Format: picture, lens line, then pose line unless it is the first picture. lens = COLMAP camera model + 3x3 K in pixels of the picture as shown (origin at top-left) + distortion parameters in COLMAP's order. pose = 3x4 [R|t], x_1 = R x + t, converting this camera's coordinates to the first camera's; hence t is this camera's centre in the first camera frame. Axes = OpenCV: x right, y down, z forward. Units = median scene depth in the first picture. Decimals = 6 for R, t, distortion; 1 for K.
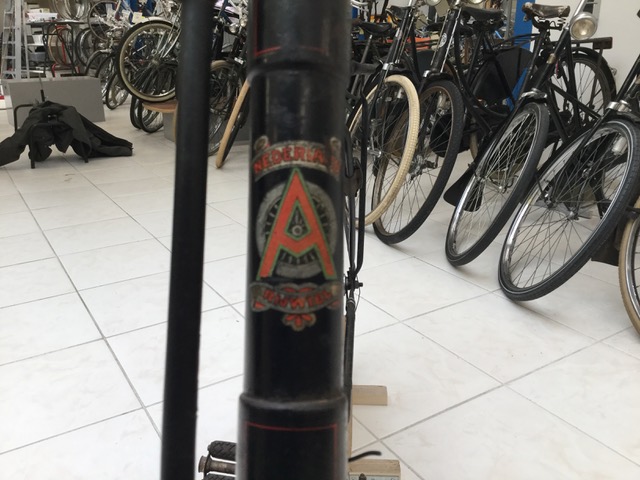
lens RADIAL K [[612.7, 0, 320.0], [0, 612.7, 240.0], [0, 0, 1]] dist [0.014130, 0.003873]
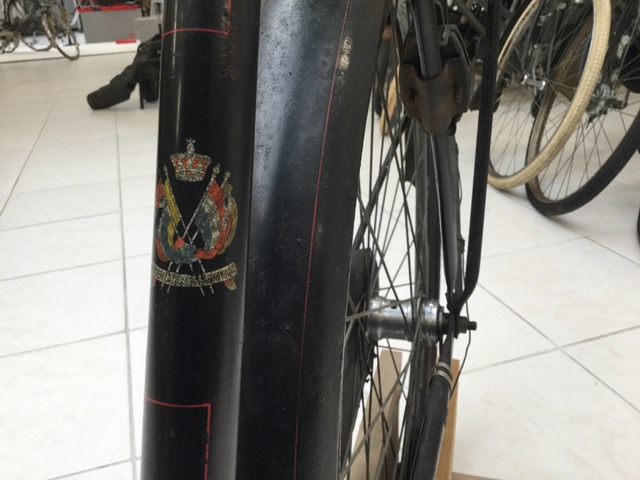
lens RADIAL K [[612.7, 0, 320.0], [0, 612.7, 240.0], [0, 0, 1]] dist [0.014130, 0.003873]
pose [[0.968908, 0.056609, -0.240857, 0.031163], [-0.037664, 0.995875, 0.082548, -0.012898], [0.244537, -0.070910, 0.967044, 0.259288]]
